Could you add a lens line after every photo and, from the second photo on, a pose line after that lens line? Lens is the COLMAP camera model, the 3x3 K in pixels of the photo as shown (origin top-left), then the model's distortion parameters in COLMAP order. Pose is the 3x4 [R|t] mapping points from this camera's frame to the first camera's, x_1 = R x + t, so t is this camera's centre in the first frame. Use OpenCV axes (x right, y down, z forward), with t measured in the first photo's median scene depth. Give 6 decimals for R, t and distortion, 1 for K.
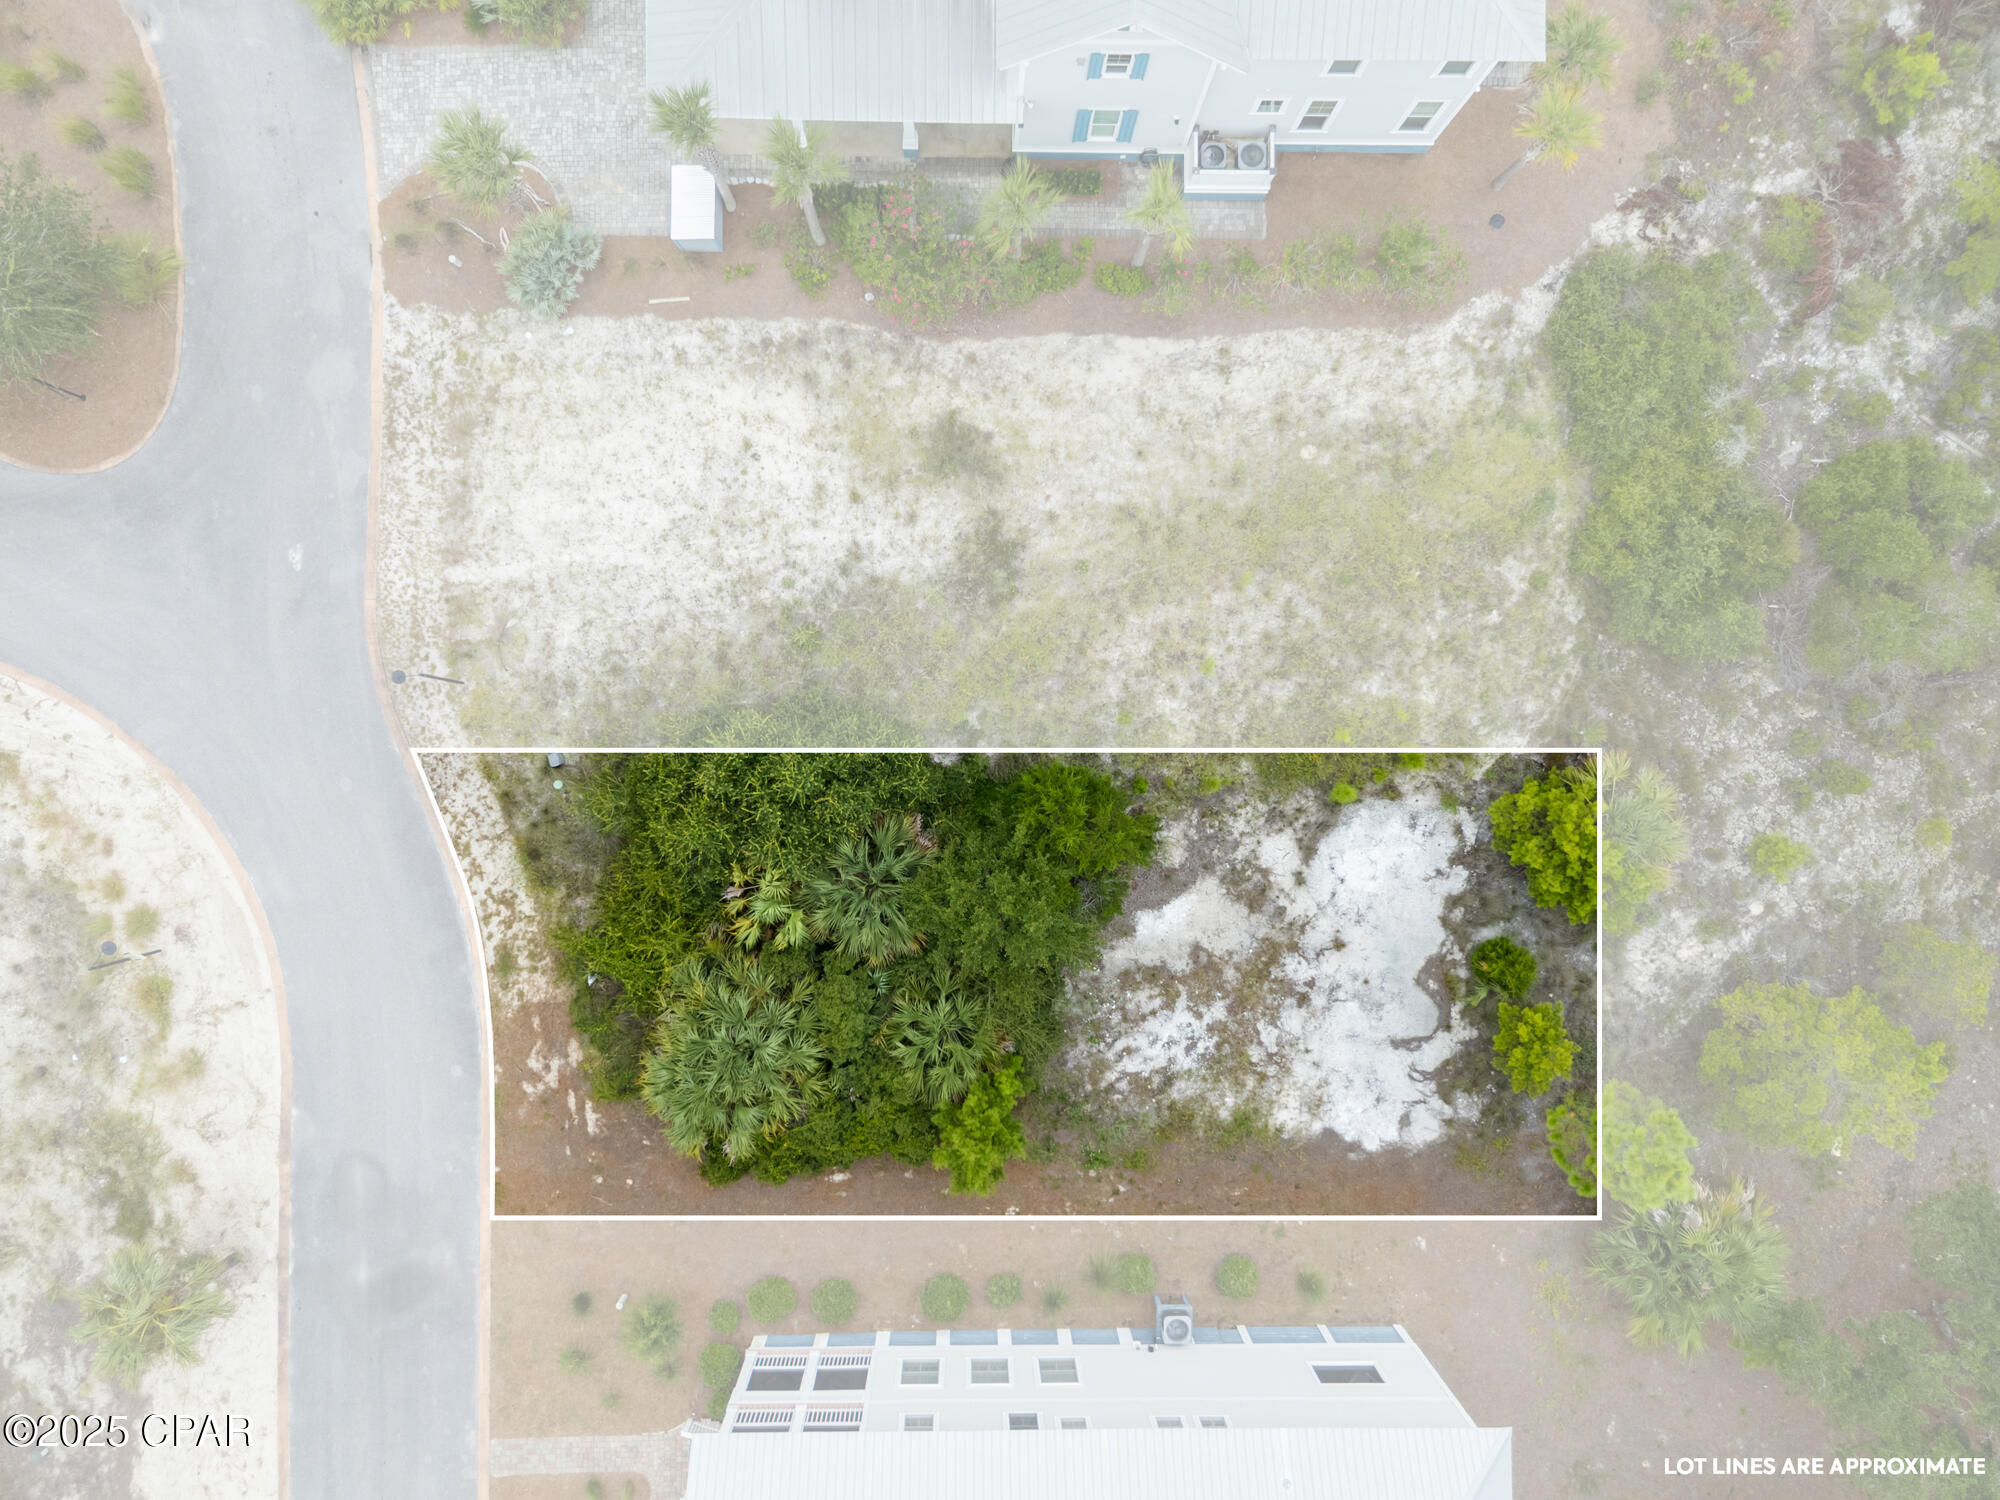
lens RADIAL K [[1458.3, 0, 1000.0], [0, 1458.3, 750.0], [0, 0, 1]] dist [0.030976, -0.002909]
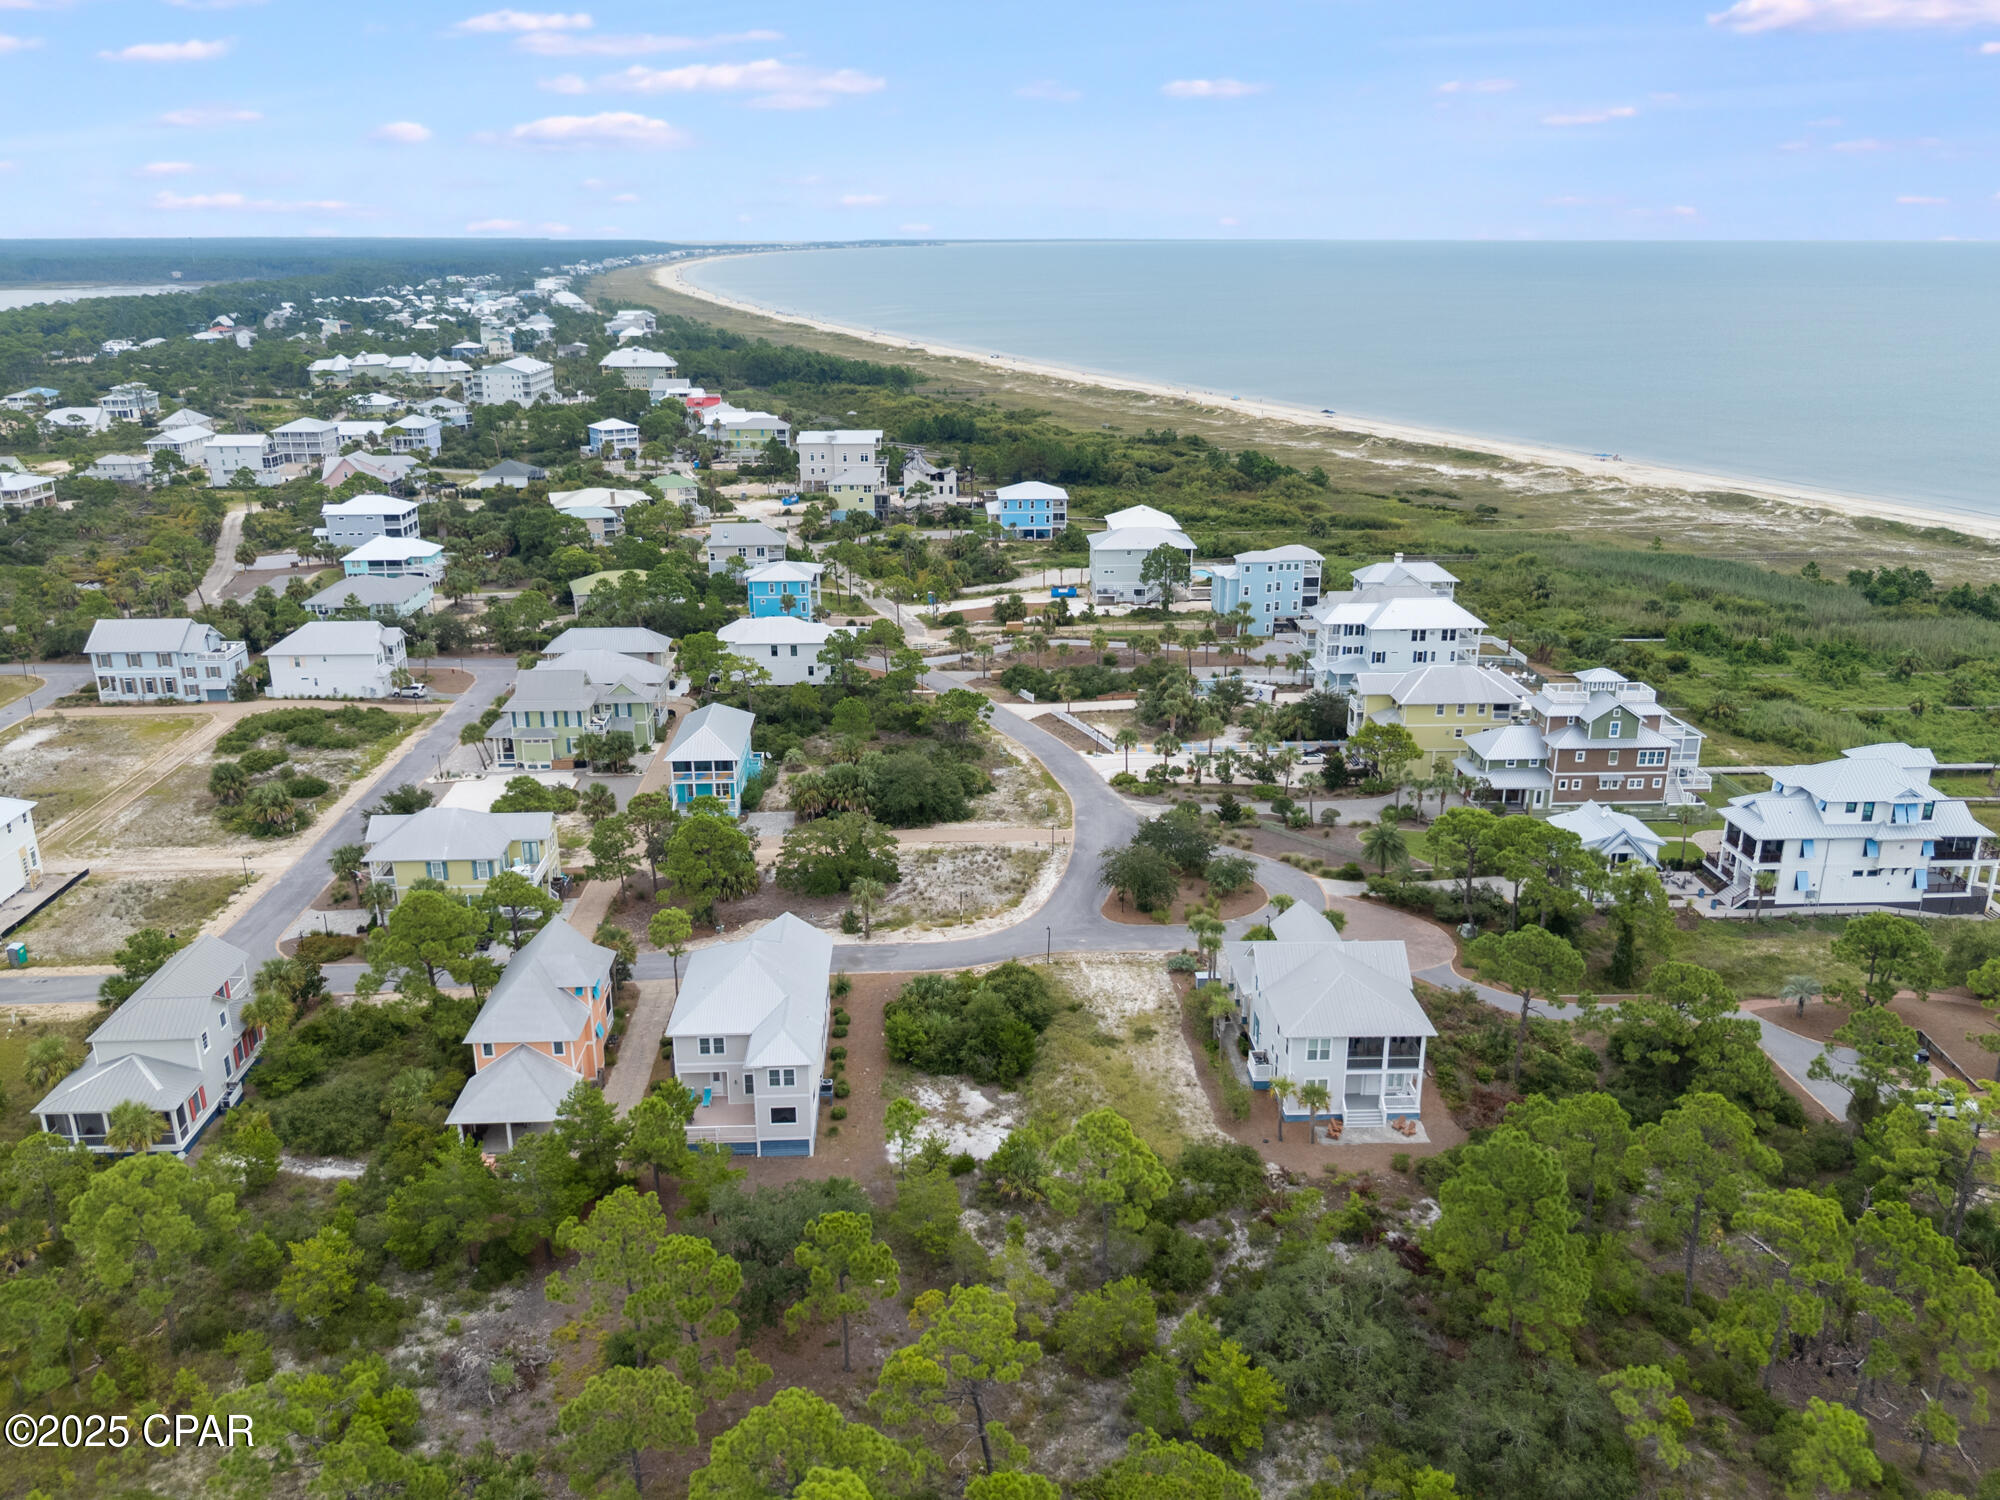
lens RADIAL K [[1594.2, 0, 1000.0], [0, 1594.2, 750.0], [0, 0, 1]] dist [0.034803, -0.002491]
pose [[0.046771, 0.299288, -0.953016, 2.686109], [-0.998896, 0.018122, -0.043332, 0.192486], [0.004302, 0.953991, 0.299805, -0.435922]]
